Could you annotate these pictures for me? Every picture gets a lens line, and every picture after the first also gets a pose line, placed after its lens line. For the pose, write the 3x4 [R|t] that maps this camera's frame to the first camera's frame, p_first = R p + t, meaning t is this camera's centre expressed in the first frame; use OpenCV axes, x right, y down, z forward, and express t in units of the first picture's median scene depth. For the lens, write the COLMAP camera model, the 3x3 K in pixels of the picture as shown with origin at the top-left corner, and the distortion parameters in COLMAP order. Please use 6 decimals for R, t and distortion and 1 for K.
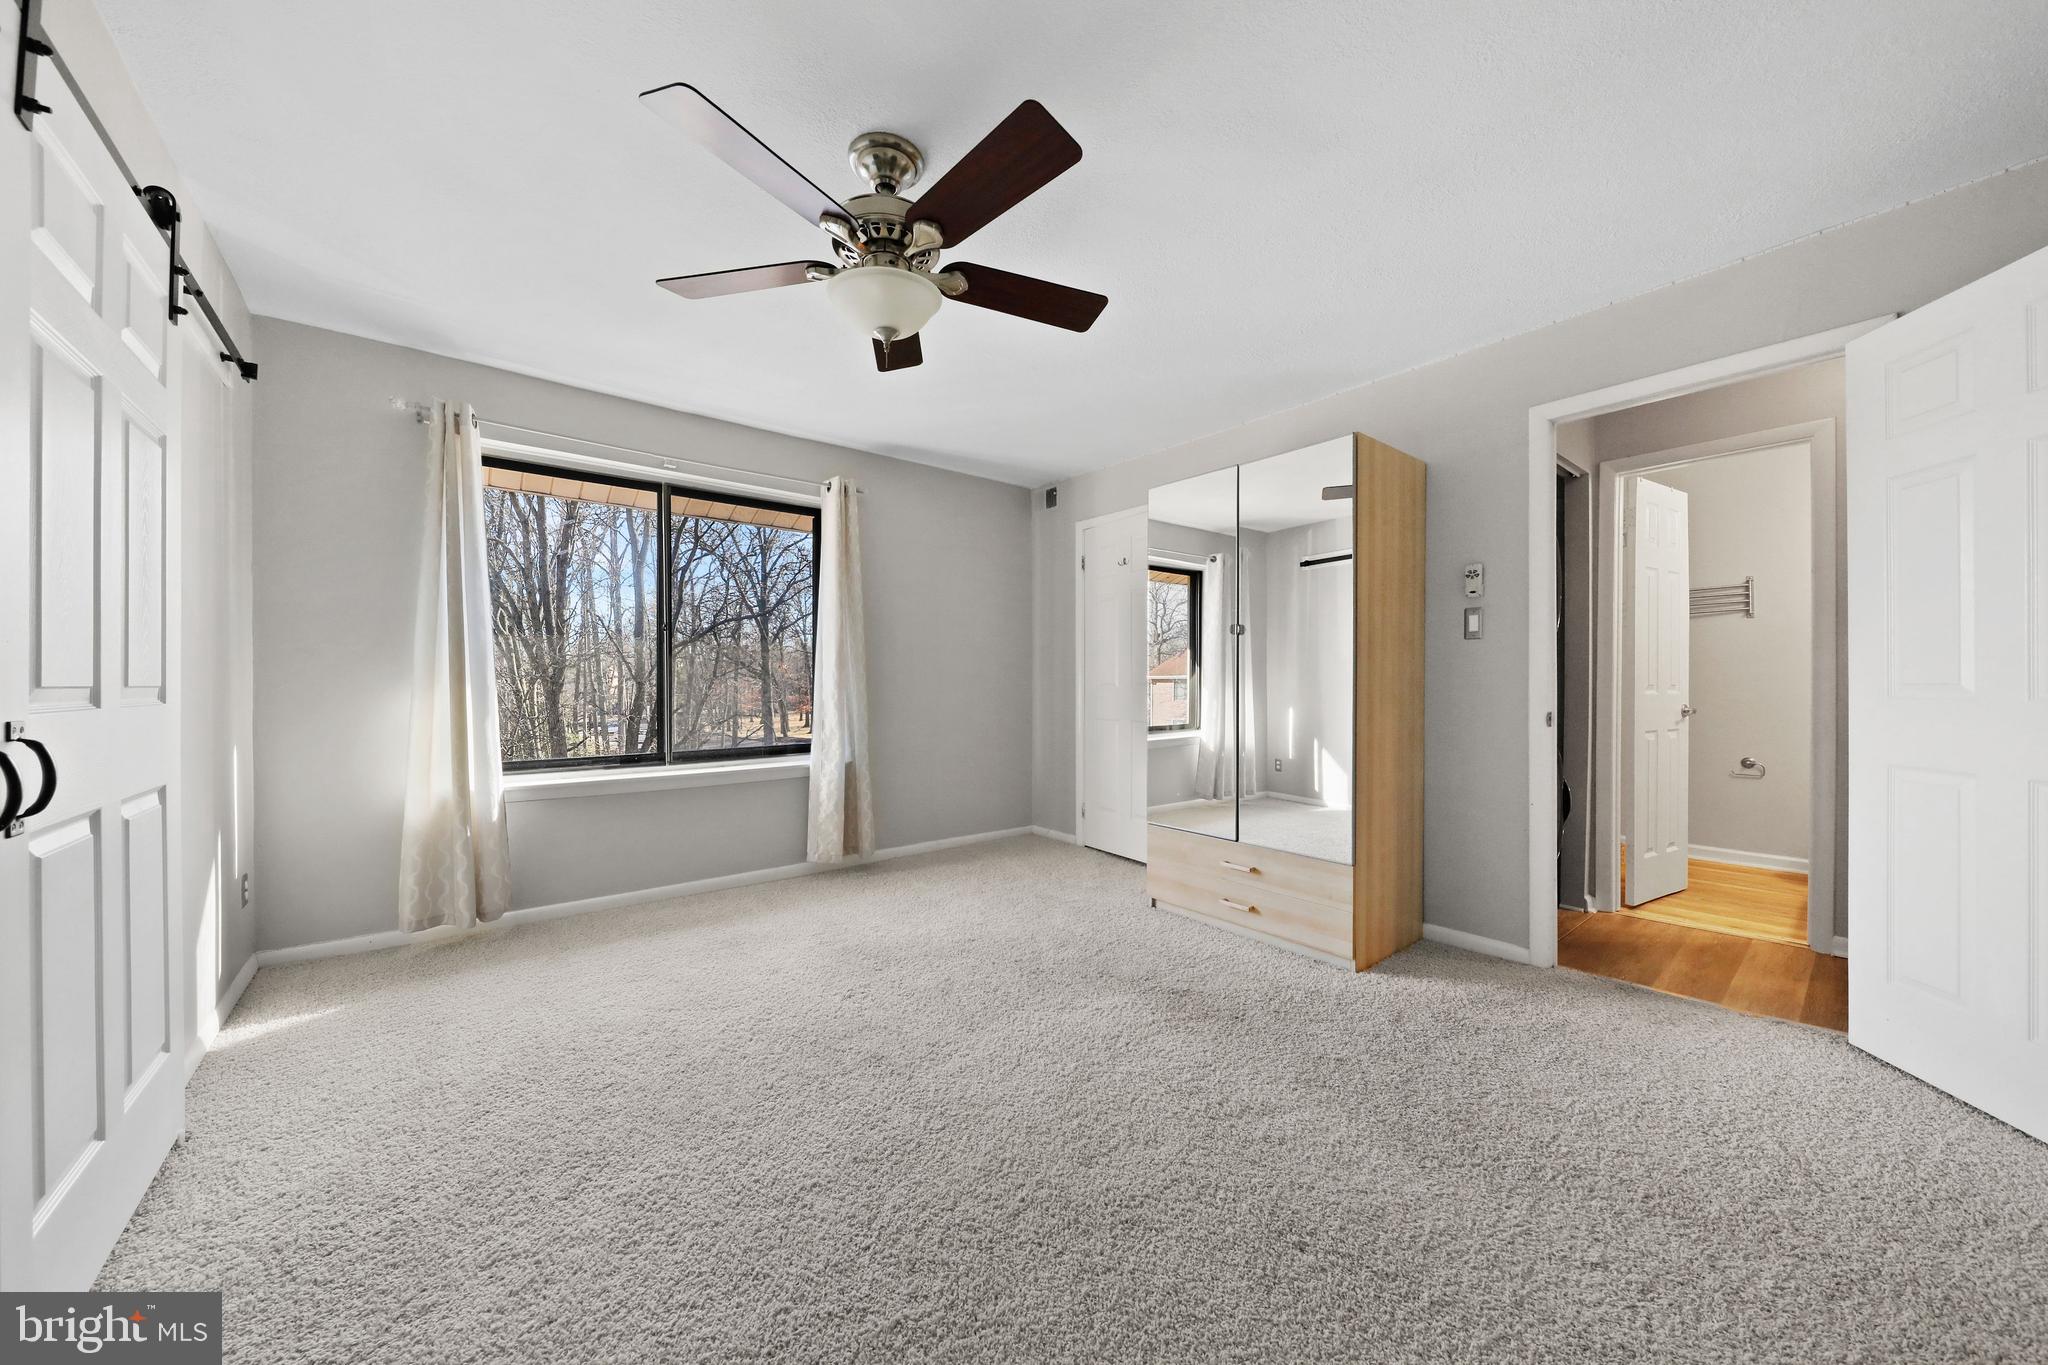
lens RADIAL K [[717.4, 0, 1023.4], [0, 717.4, 684.4], [0, 0, 1]] dist [-0.001878, -0.000148]
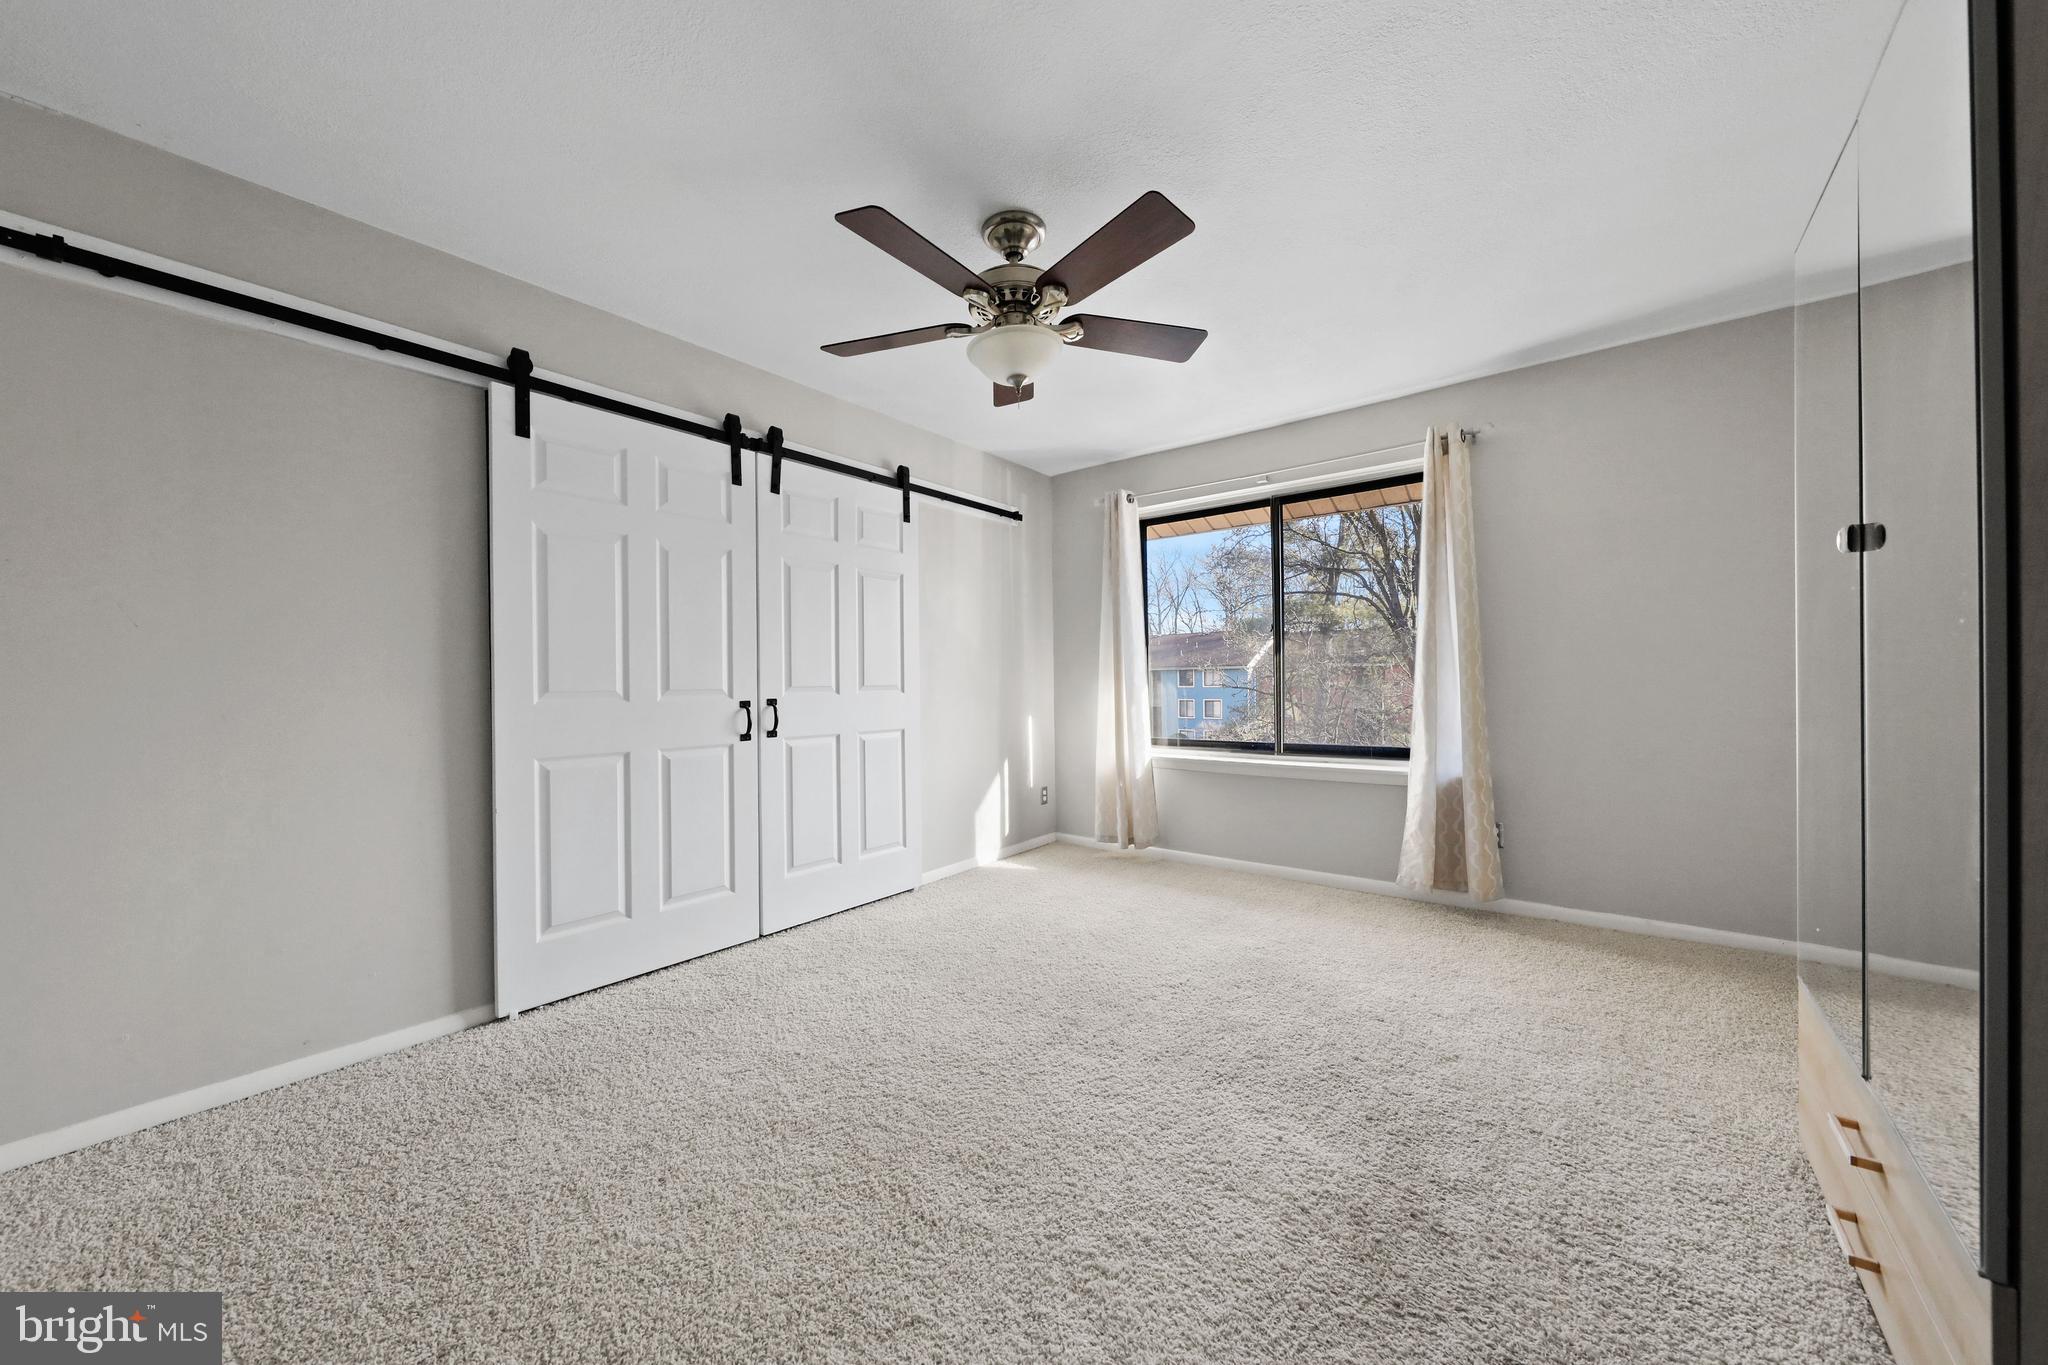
lens RADIAL K [[717.4, 0, 1024.3], [0, 717.4, 684.8], [0, 0, 1]] dist [-0.001878, -0.000148]
pose [[0.209326, 0.001660, -0.977845, 0.552104], [0.012122, 0.999917, 0.004293, -0.003535], [0.977771, -0.012752, 0.209288, 0.450419]]
